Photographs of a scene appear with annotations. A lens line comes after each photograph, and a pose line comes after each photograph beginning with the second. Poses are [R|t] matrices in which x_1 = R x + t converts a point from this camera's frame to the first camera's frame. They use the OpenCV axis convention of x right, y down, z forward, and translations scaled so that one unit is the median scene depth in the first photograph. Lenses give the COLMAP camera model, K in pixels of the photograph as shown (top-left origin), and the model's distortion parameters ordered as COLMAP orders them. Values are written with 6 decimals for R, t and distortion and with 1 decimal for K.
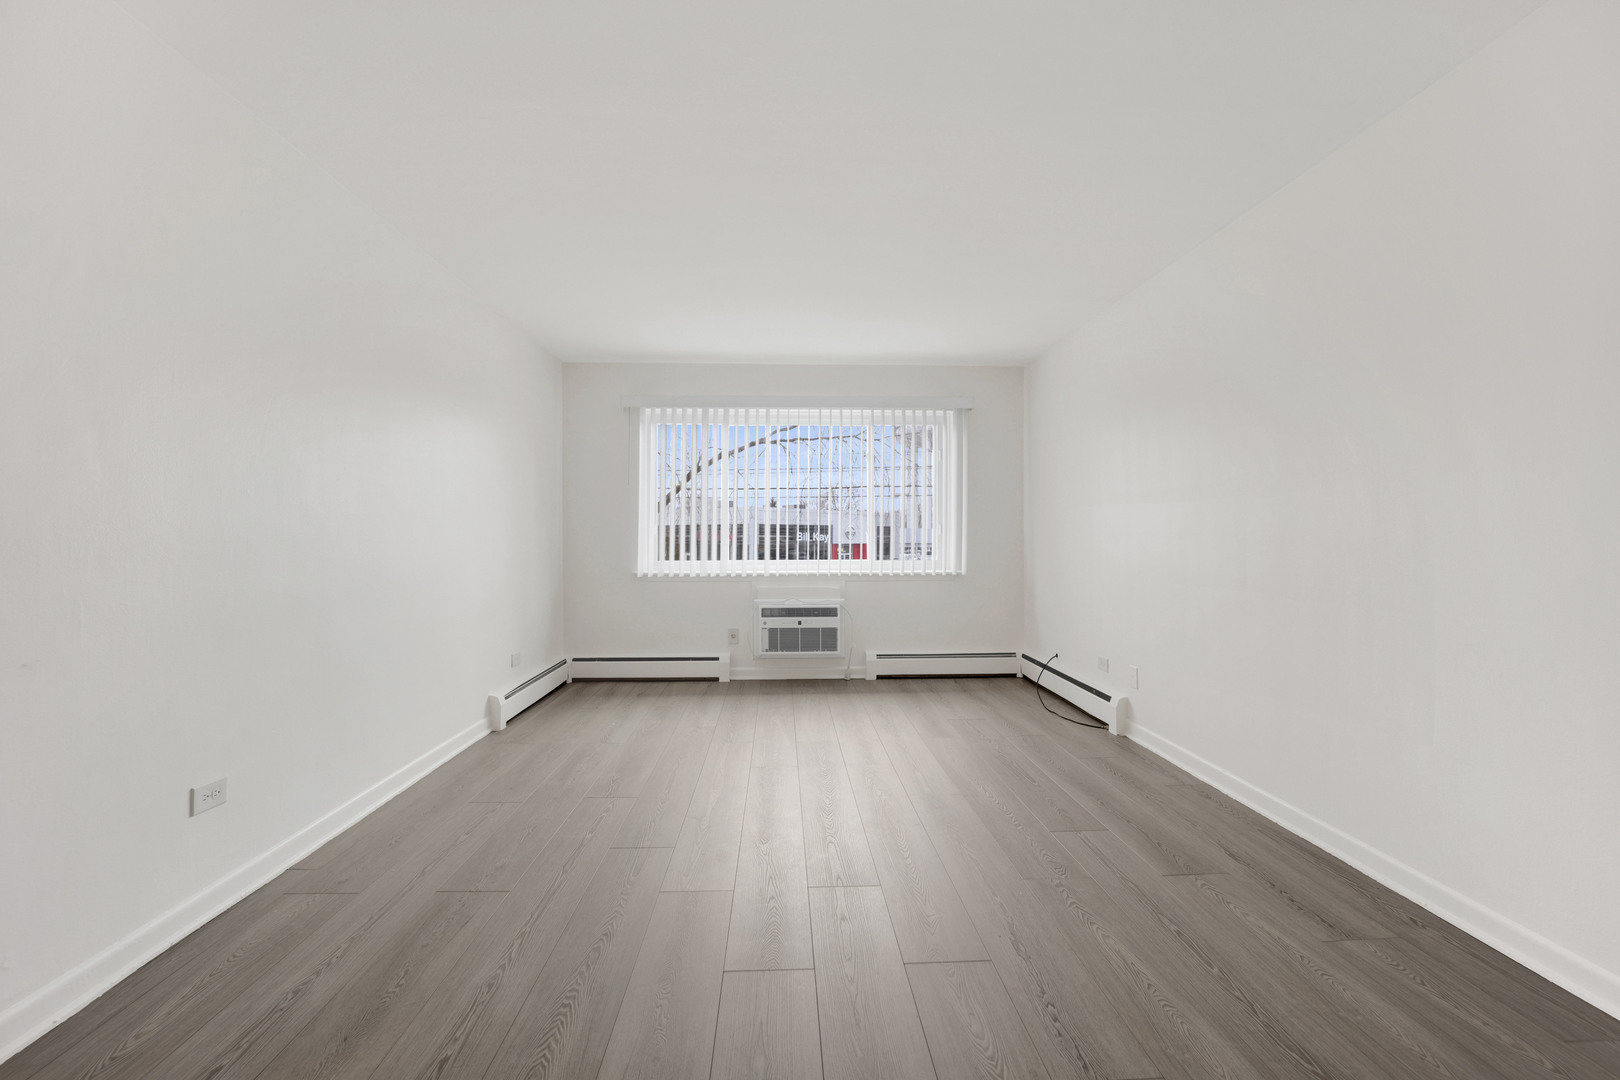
lens RADIAL K [[668.4, 0, 803.9], [0, 668.4, 539.1], [0, 0, 1]] dist [-0.018029, 0.000316]
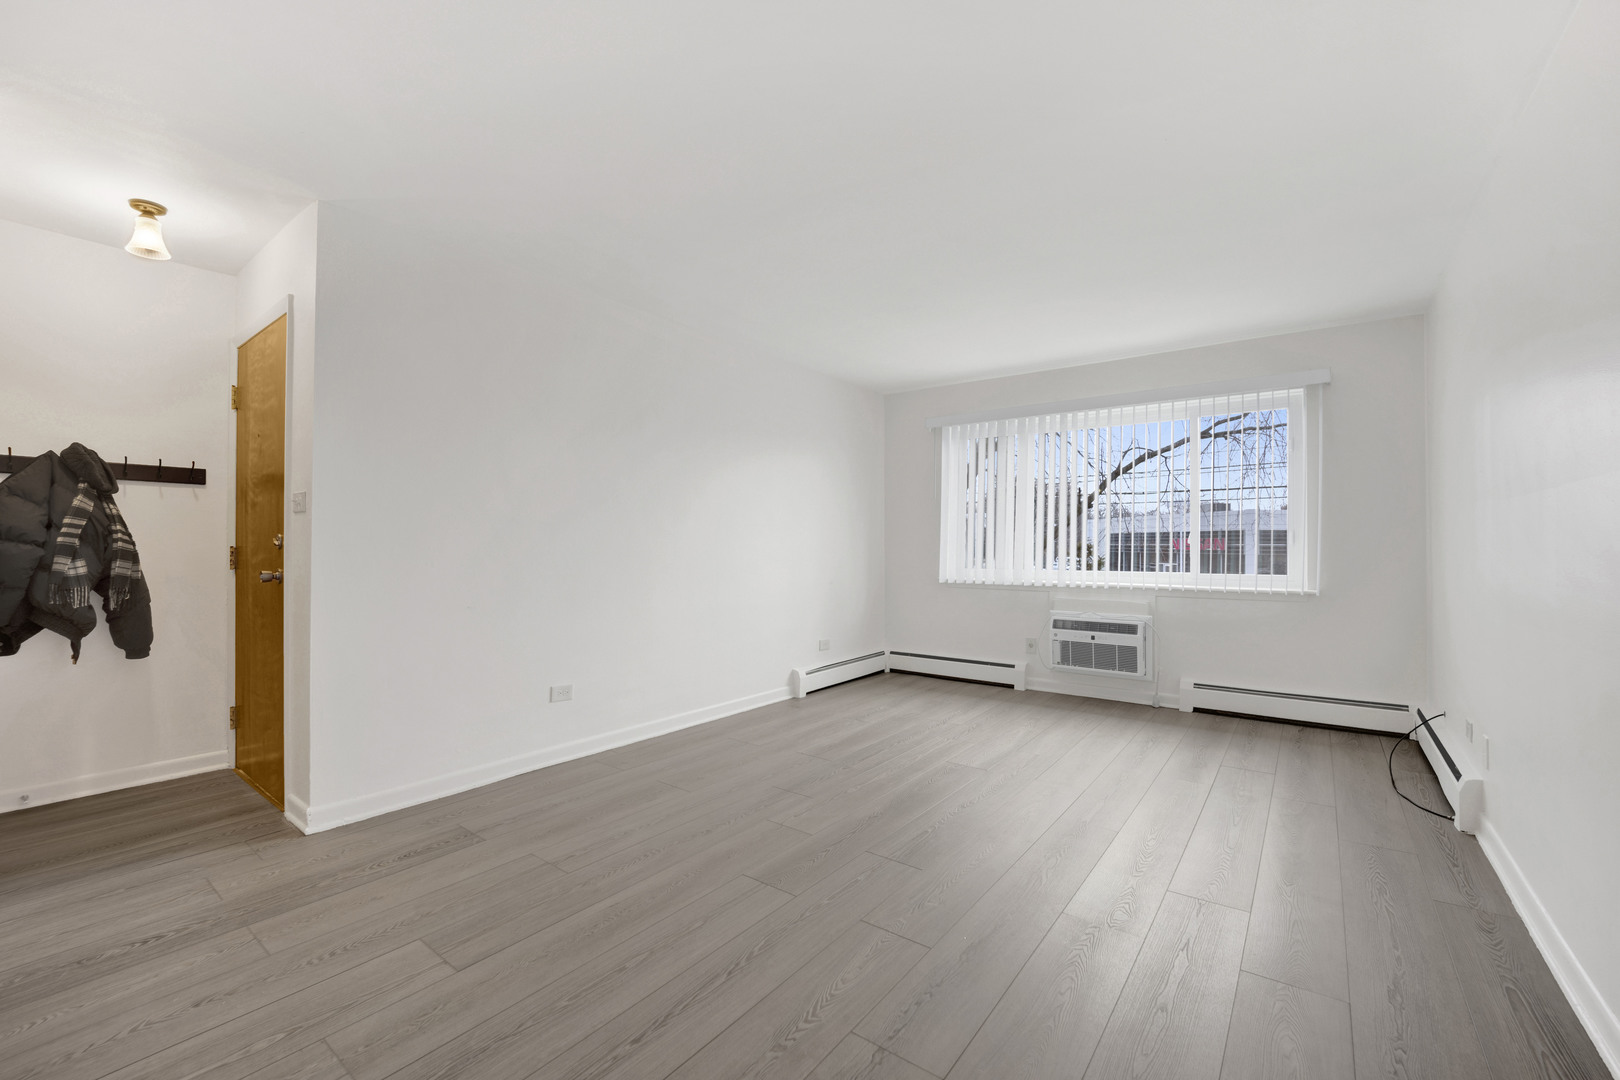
lens RADIAL K [[668.4, 0, 802.8], [0, 668.4, 539.6], [0, 0, 1]] dist [-0.018029, 0.000316]
pose [[0.767636, -0.002413, -0.640882, 0.276429], [-0.005239, 0.999936, -0.010040, -0.001208], [0.640865, 0.011065, 0.767574, 0.017874]]
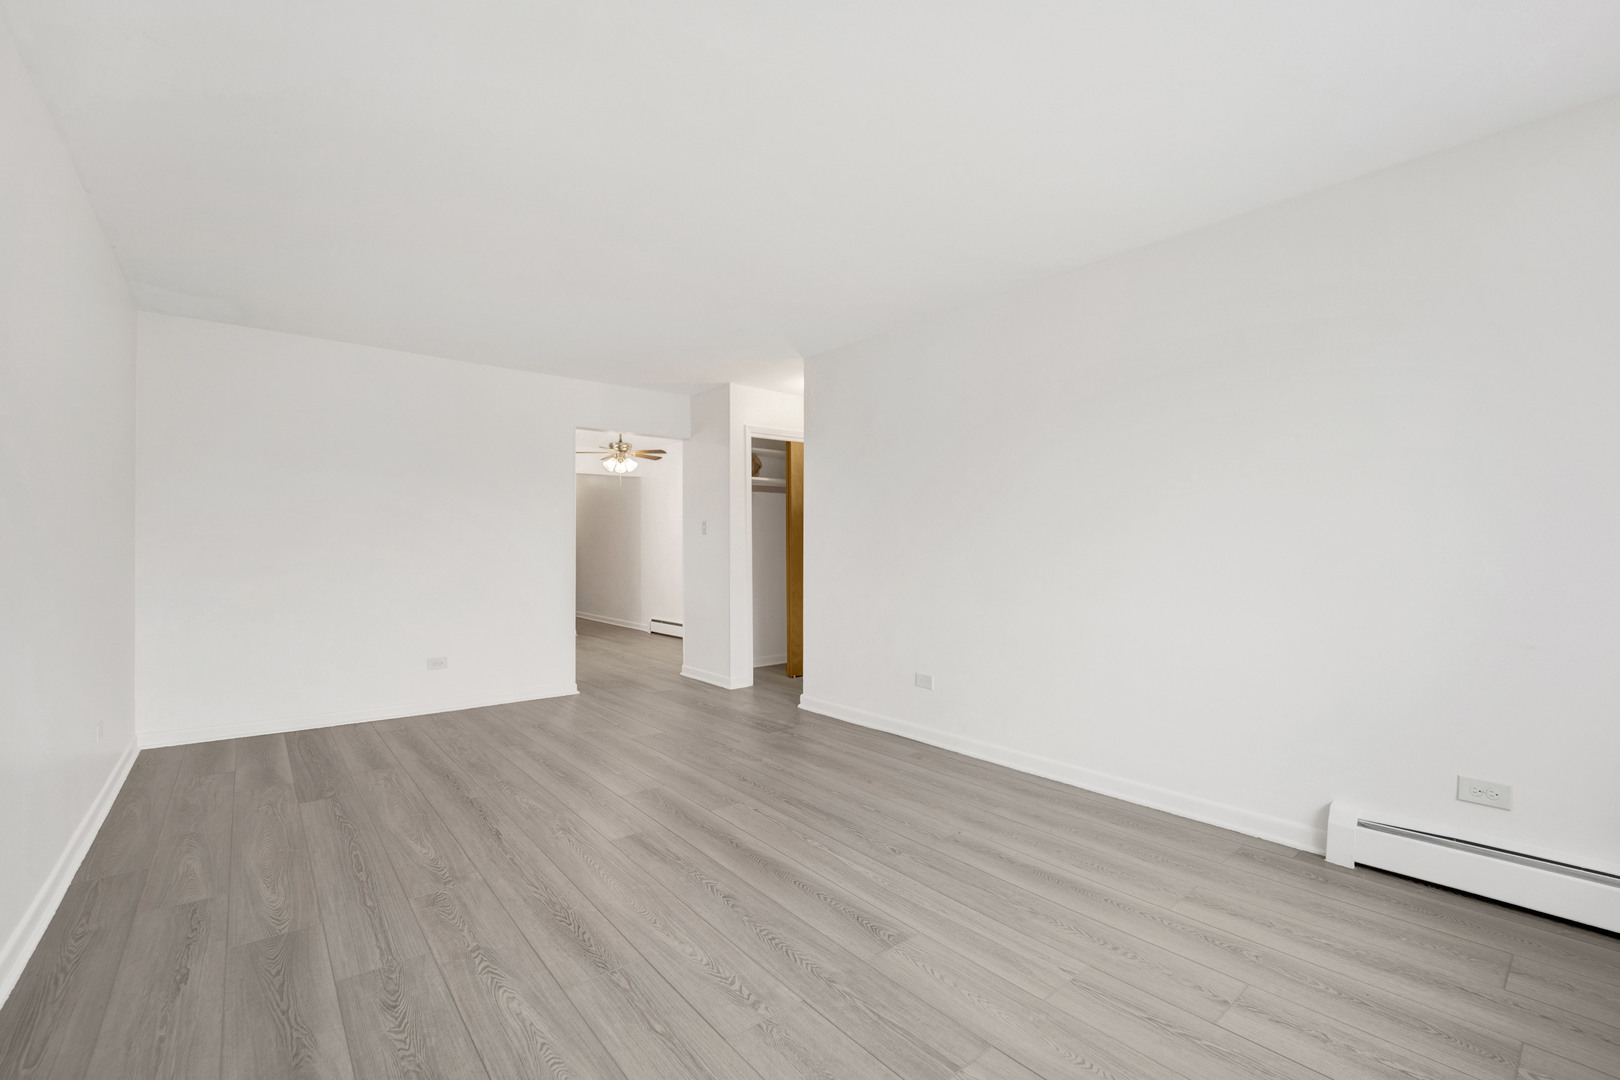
lens RADIAL K [[668.4, 0, 787.0], [0, 668.4, 544.4], [0, 0, 1]] dist [-0.018029, 0.000316]
pose [[-0.799166, -0.001087, -0.601109, 0.245038], [-0.000048, 0.999998, -0.001744, -0.007500], [0.601110, -0.001365, -0.799165, 0.904383]]
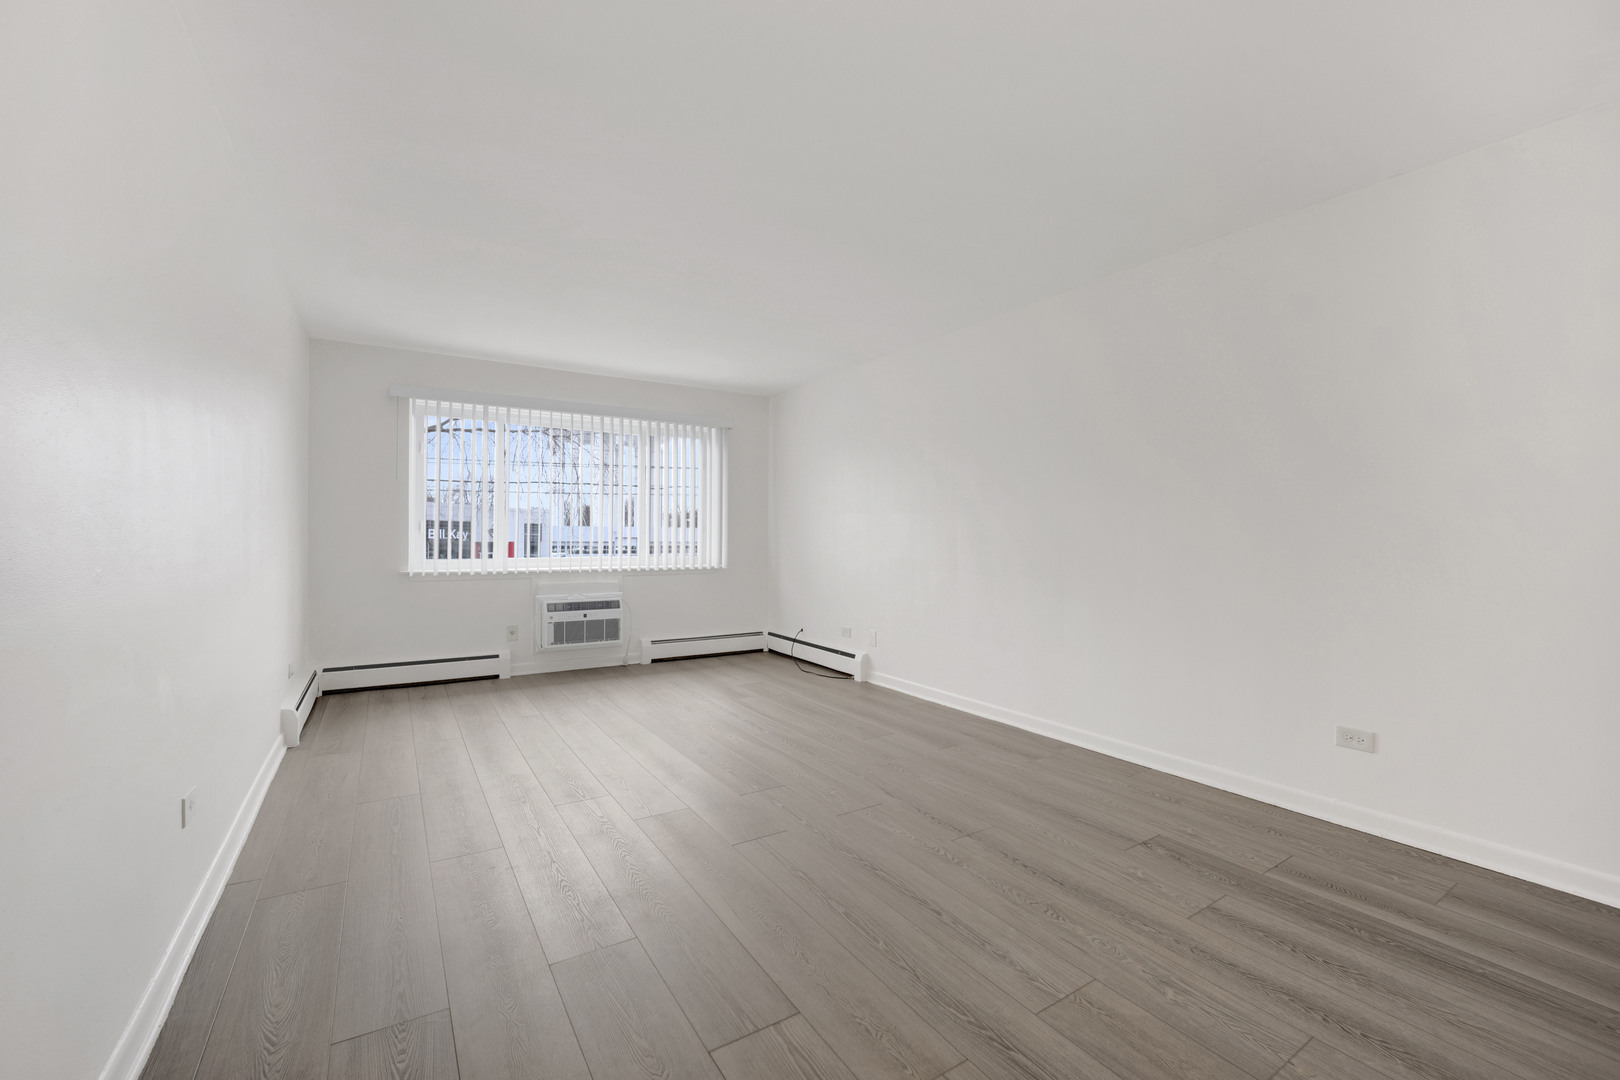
lens RADIAL K [[668.4, 0, 804.4], [0, 668.4, 546.7], [0, 0, 1]] dist [-0.018029, 0.000316]
pose [[0.866476, -0.002110, 0.499214, -0.230971], [-0.004988, 0.999905, 0.012884, -0.000730], [-0.499194, -0.013654, 0.866383, -0.096605]]
